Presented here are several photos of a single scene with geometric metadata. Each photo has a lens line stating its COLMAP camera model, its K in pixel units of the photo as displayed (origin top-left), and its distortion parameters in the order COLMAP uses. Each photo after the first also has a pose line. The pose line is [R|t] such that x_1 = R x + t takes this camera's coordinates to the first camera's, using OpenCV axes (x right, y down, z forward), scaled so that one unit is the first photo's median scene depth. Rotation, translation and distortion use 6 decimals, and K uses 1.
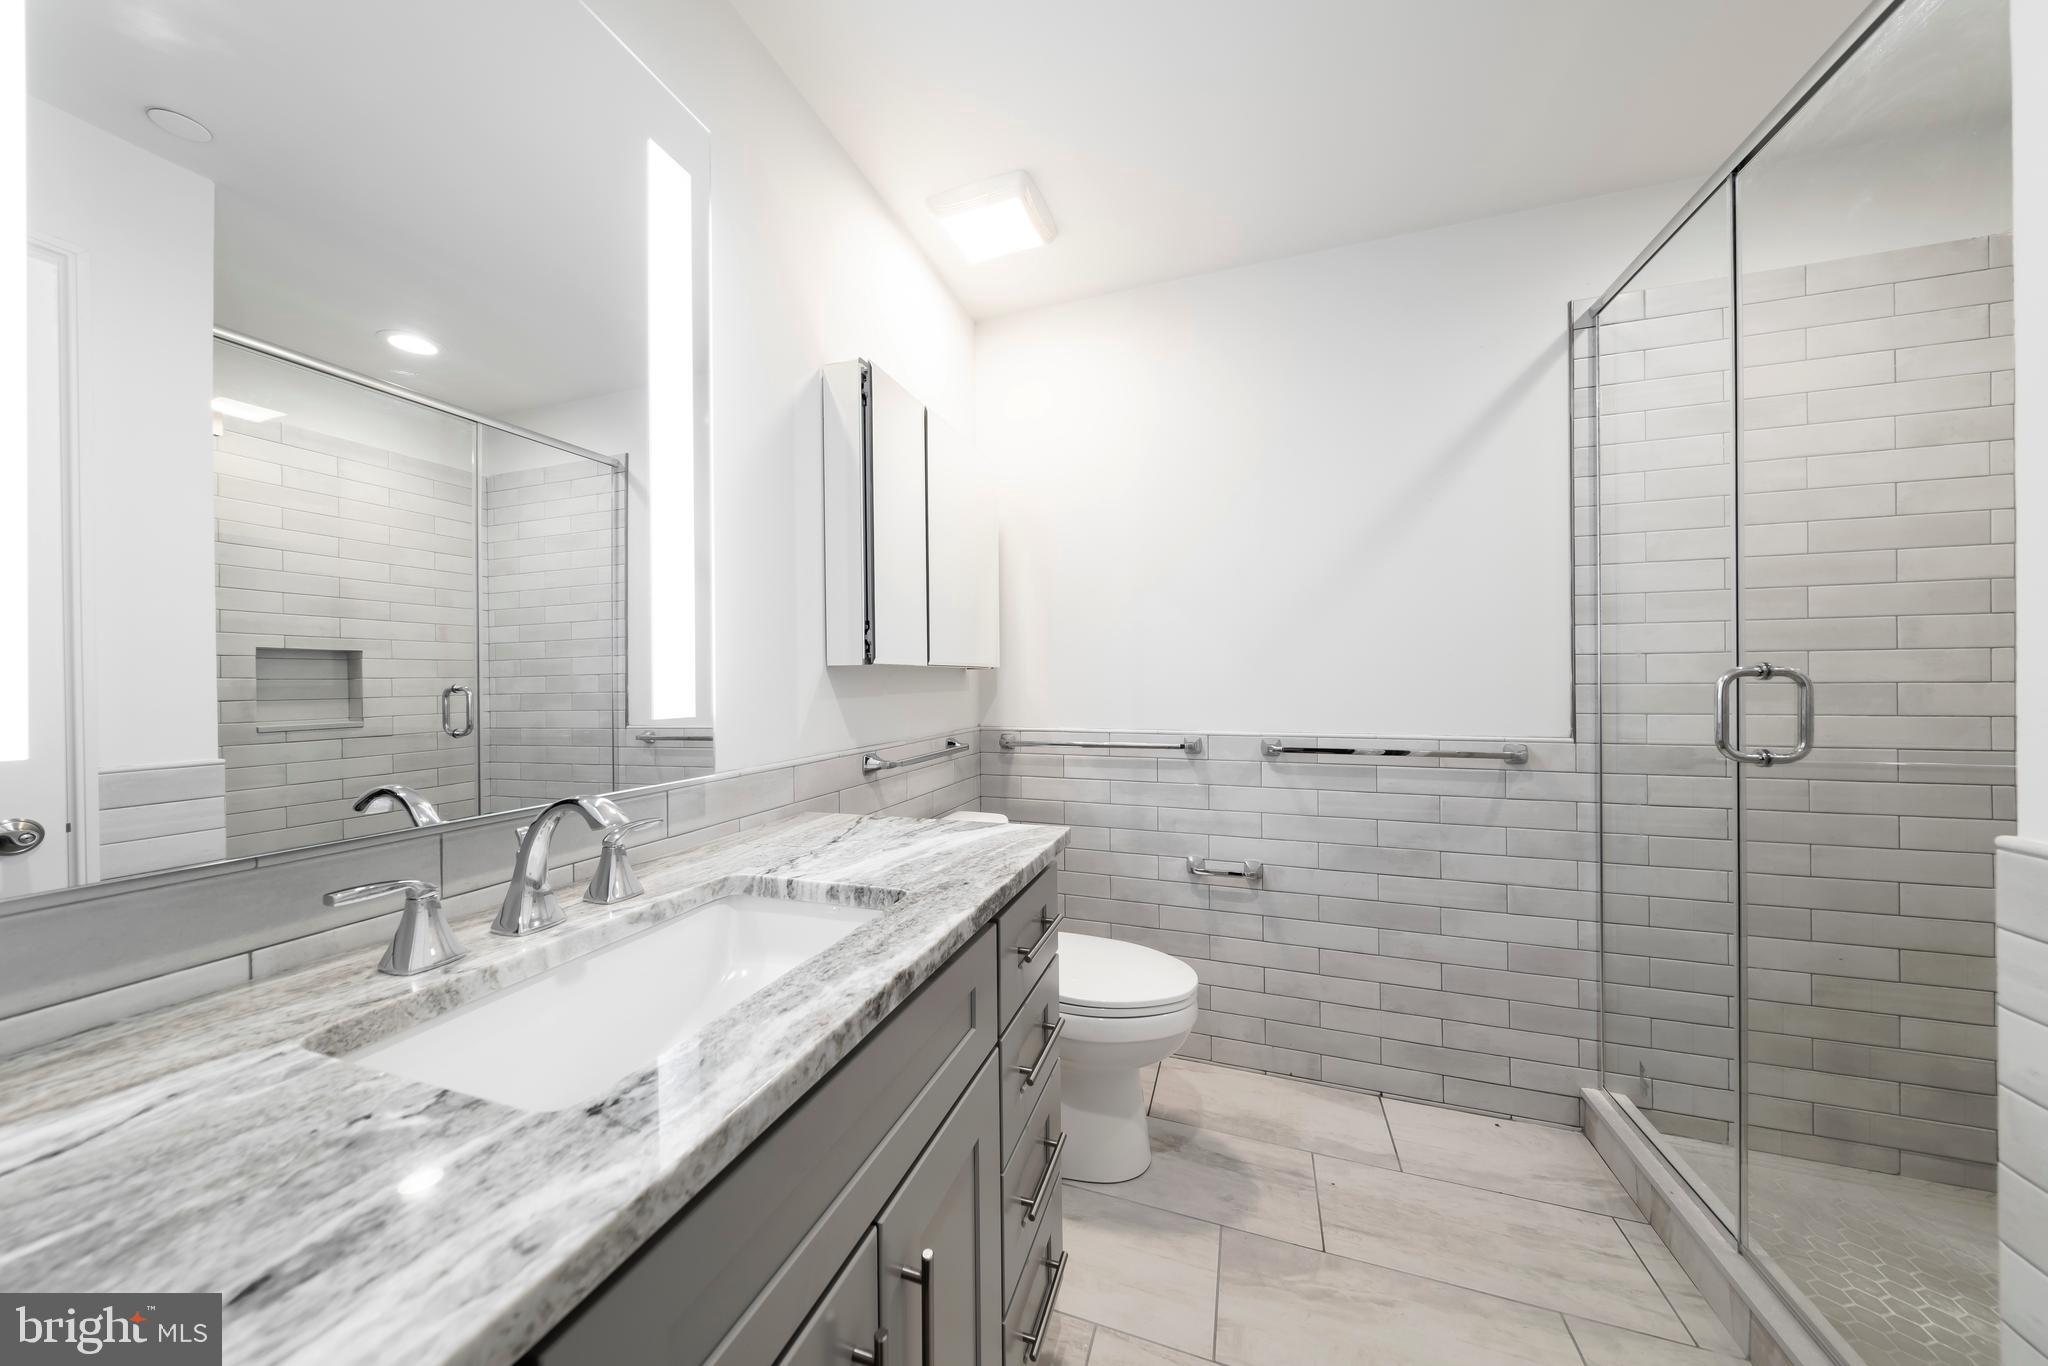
lens RADIAL K [[657.4, 0, 1024.0], [0, 657.4, 683.0], [0, 0, 1]] dist [0.012835, -0.003496]
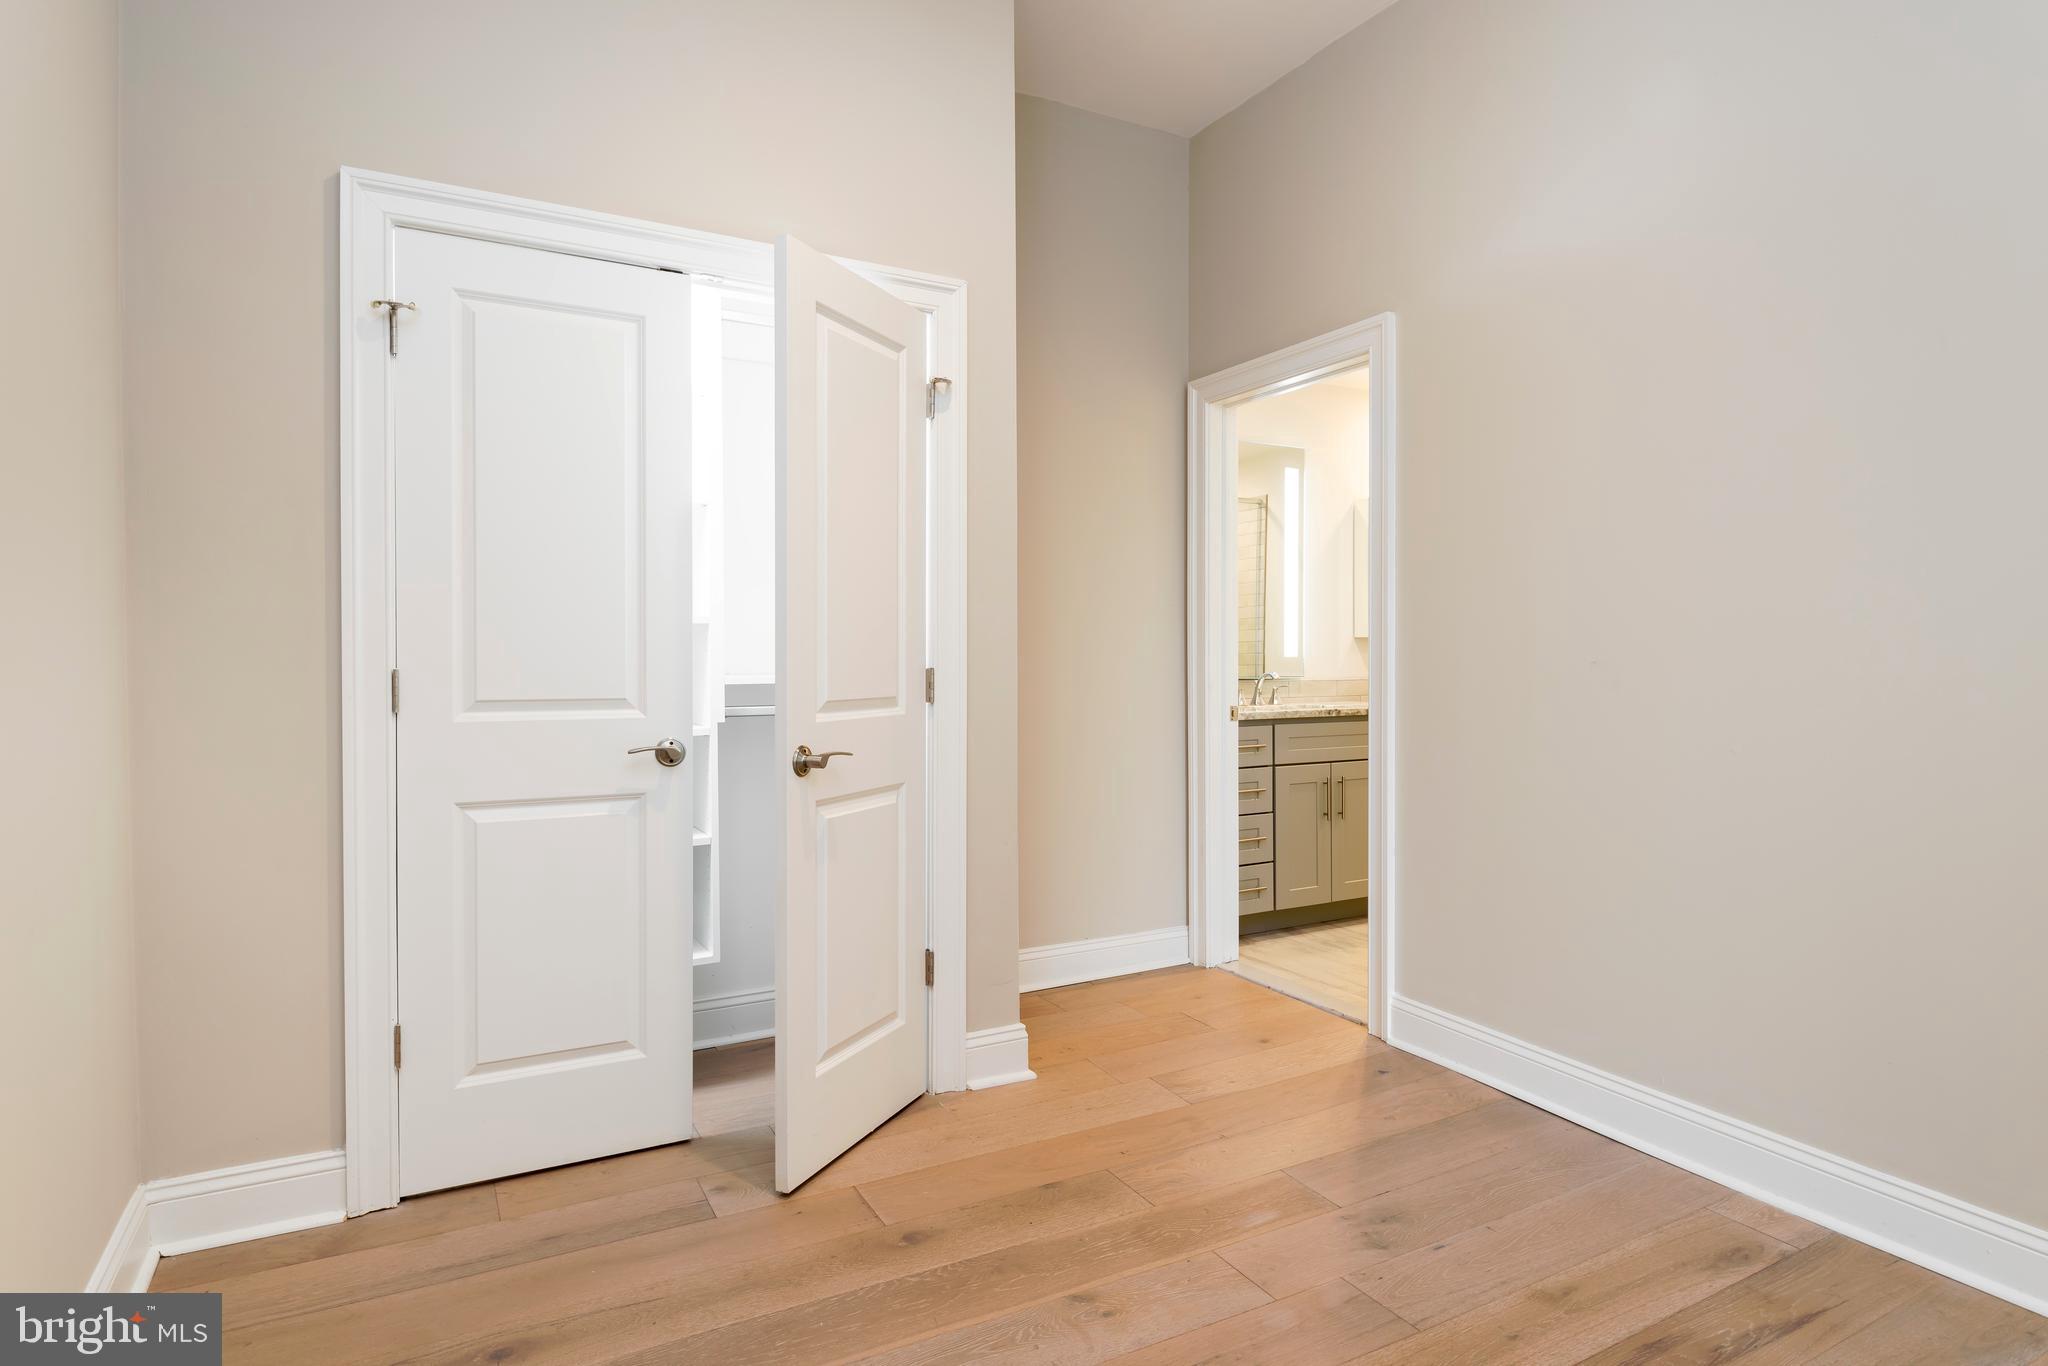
lens RADIAL K [[1096.6, 0, 1024.0], [0, 1096.6, 683.0], [0, 0, 1]] dist [0.004029, -0.000583]
pose [[0.745703, 0.025185, -0.665802, 1.150901], [-0.011804, 0.999628, 0.024591, 0.043517], [0.666173, -0.010478, 0.745723, -2.154758]]
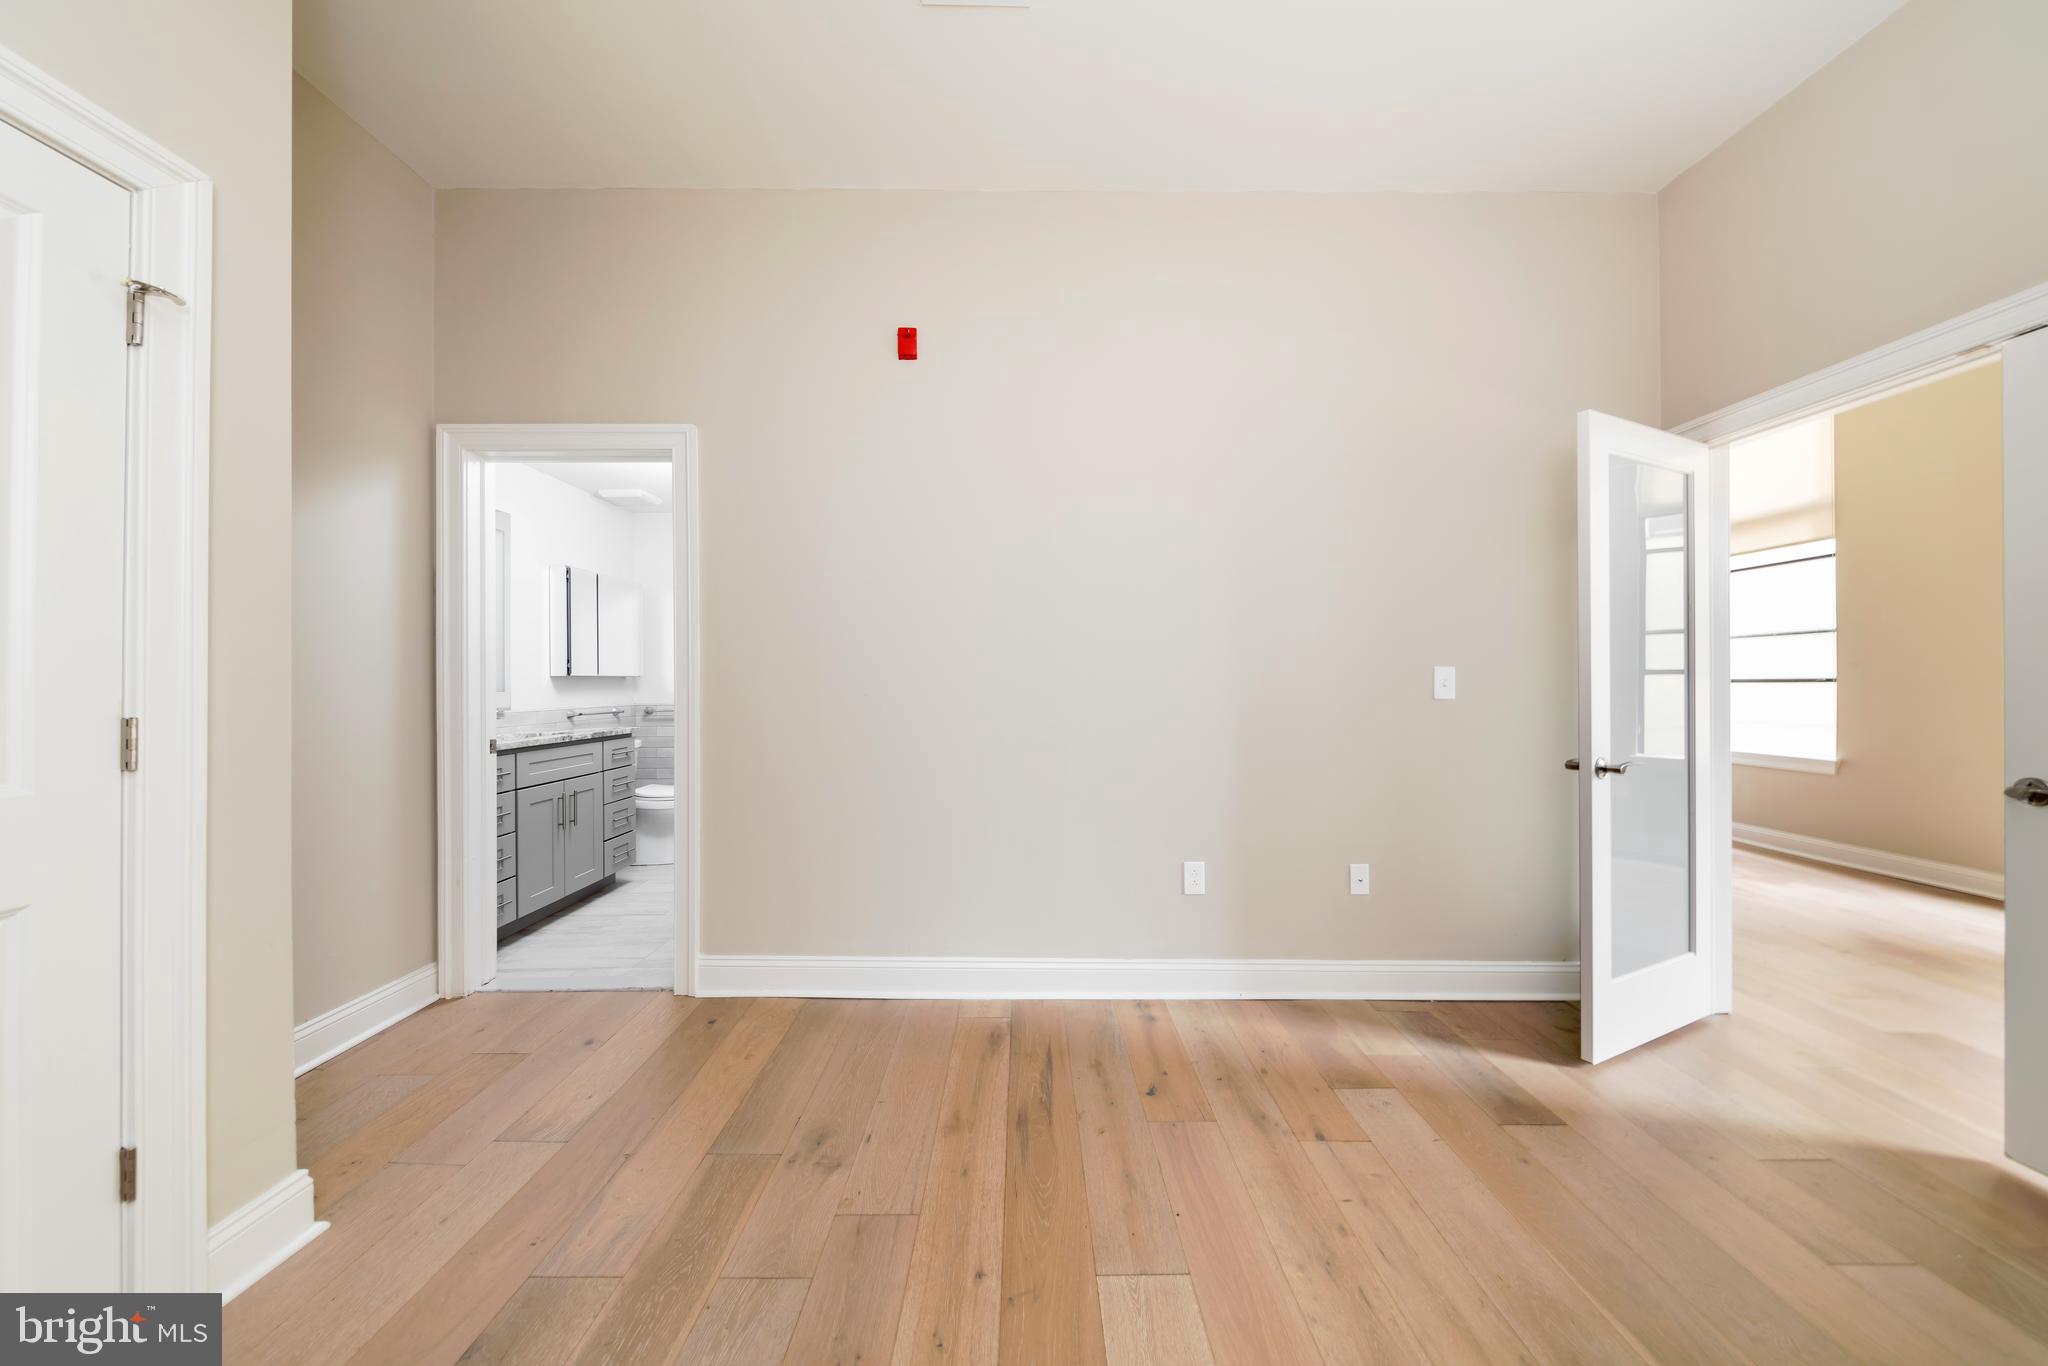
lens RADIAL K [[657.4, 0, 1024.0], [0, 657.4, 683.0], [0, 0, 1]] dist [0.012835, -0.003496]
pose [[0.944415, 0.004517, 0.328726, 0.567849], [0.000409, 0.999889, -0.014915, 0.039400], [-0.328757, 0.014221, 0.944308, -1.938509]]
